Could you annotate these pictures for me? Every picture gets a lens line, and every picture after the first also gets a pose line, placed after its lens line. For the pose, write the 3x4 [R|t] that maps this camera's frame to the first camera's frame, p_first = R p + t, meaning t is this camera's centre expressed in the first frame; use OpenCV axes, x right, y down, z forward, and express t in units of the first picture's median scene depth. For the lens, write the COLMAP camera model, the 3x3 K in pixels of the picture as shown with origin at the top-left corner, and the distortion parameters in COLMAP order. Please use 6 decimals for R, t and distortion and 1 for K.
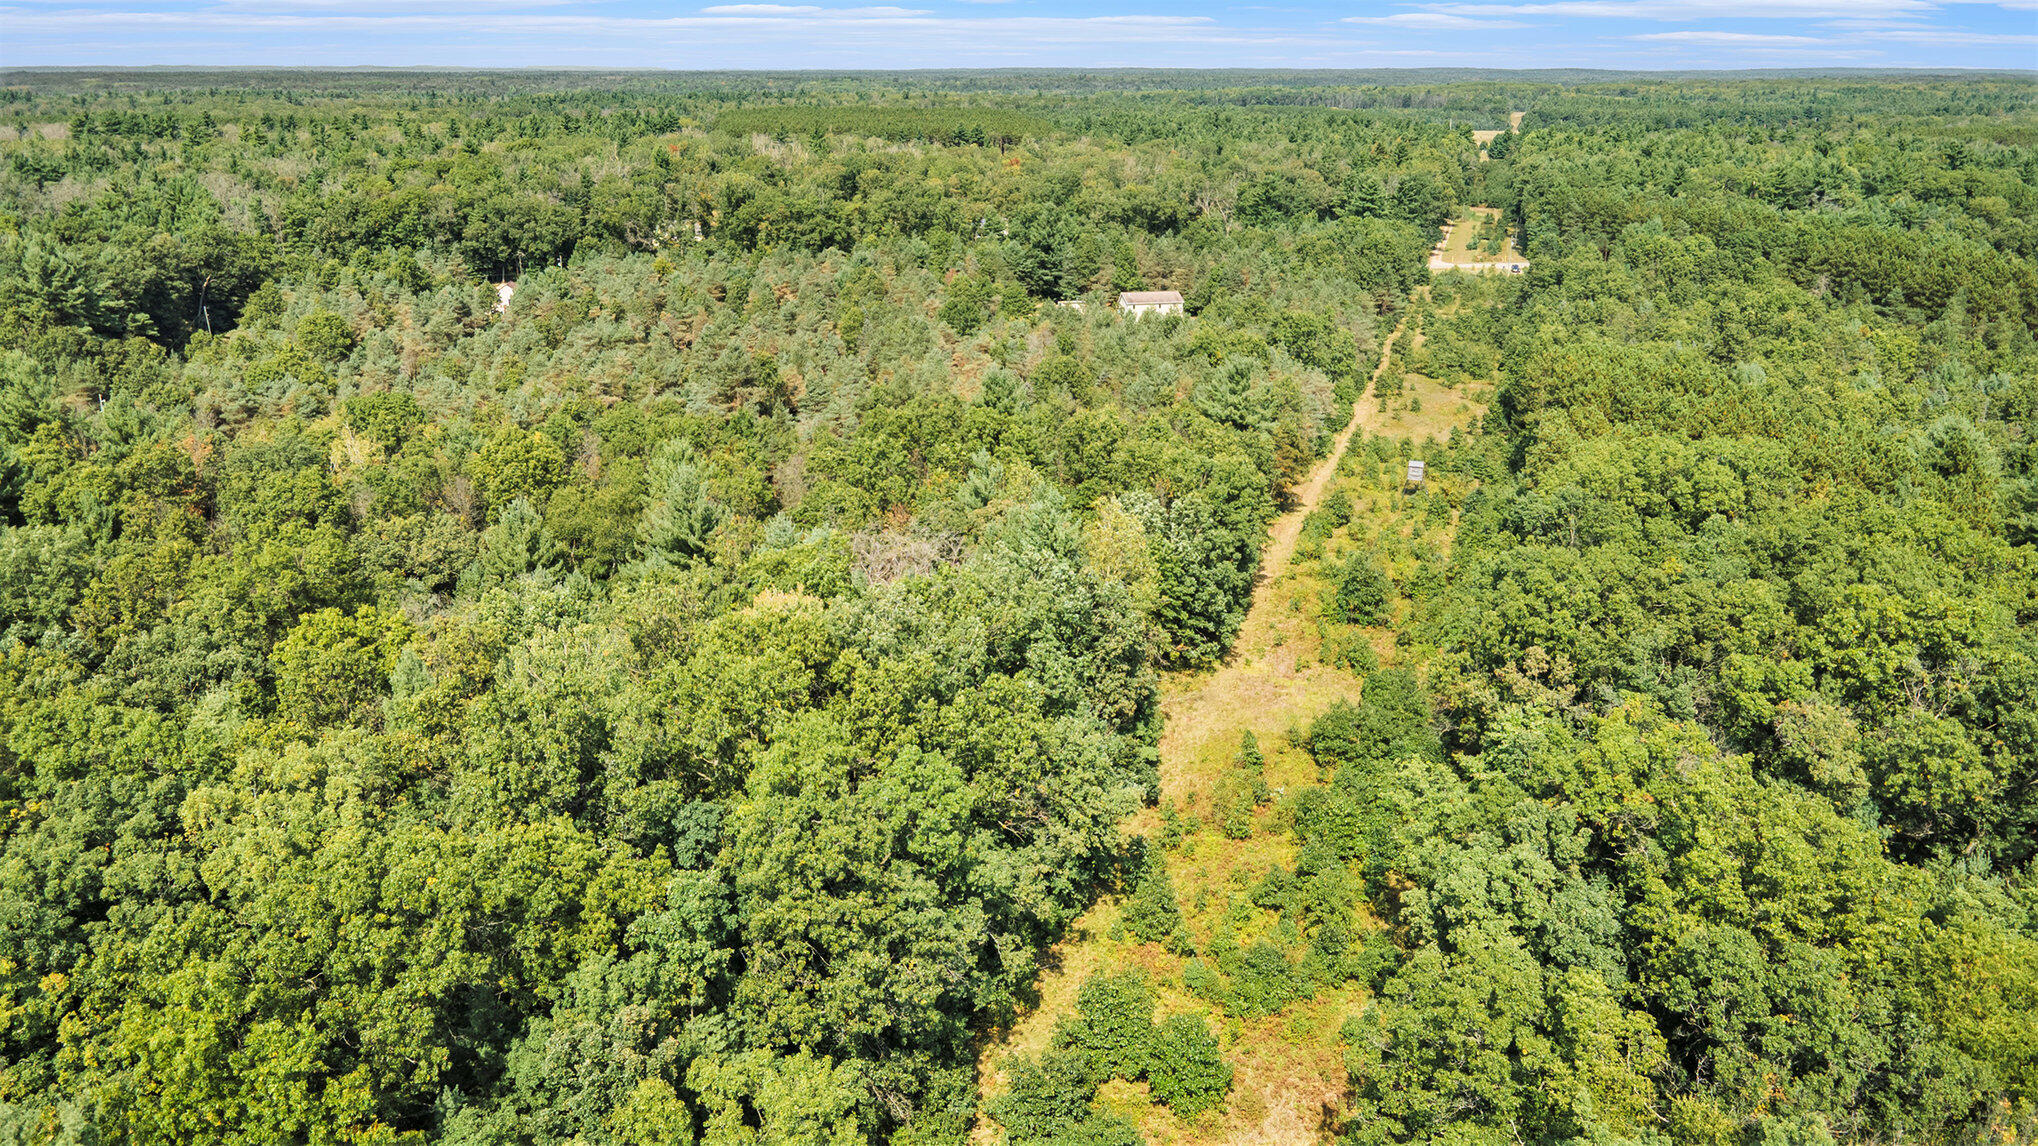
lens RADIAL K [[1495.0, 0, 1016.6], [0, 1495.0, 542.7], [0, 0, 1]] dist [0.017474, 0.053300]
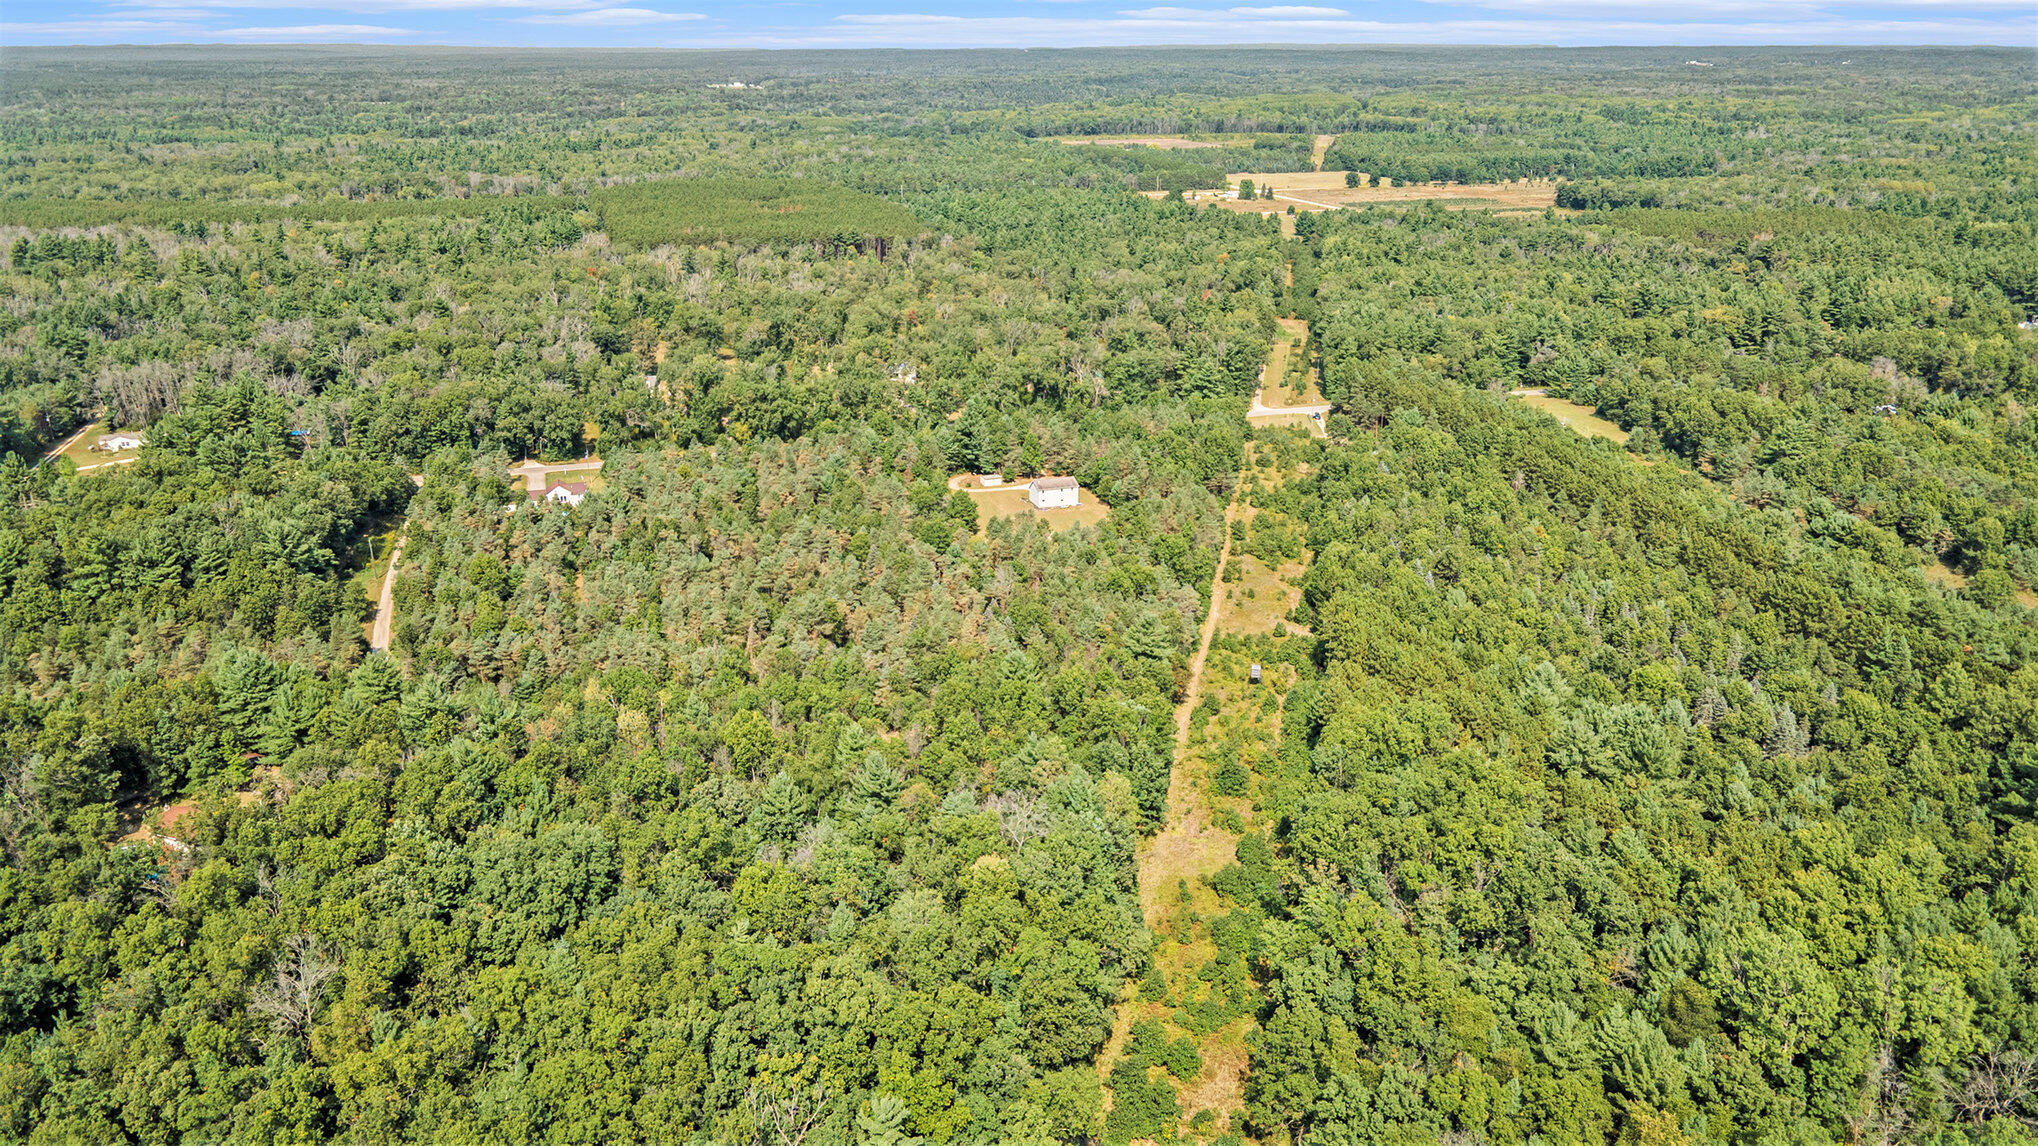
lens RADIAL K [[1474.5, 0, 1019.0], [0, 1474.5, 573.0], [0, 0, 1]] dist [0.029494, 0.041940]
pose [[0.992977, -0.036243, 0.112620, -0.320393], [0.033088, 0.999009, 0.029758, -0.419748], [-0.113587, -0.025822, 0.993192, -1.078454]]
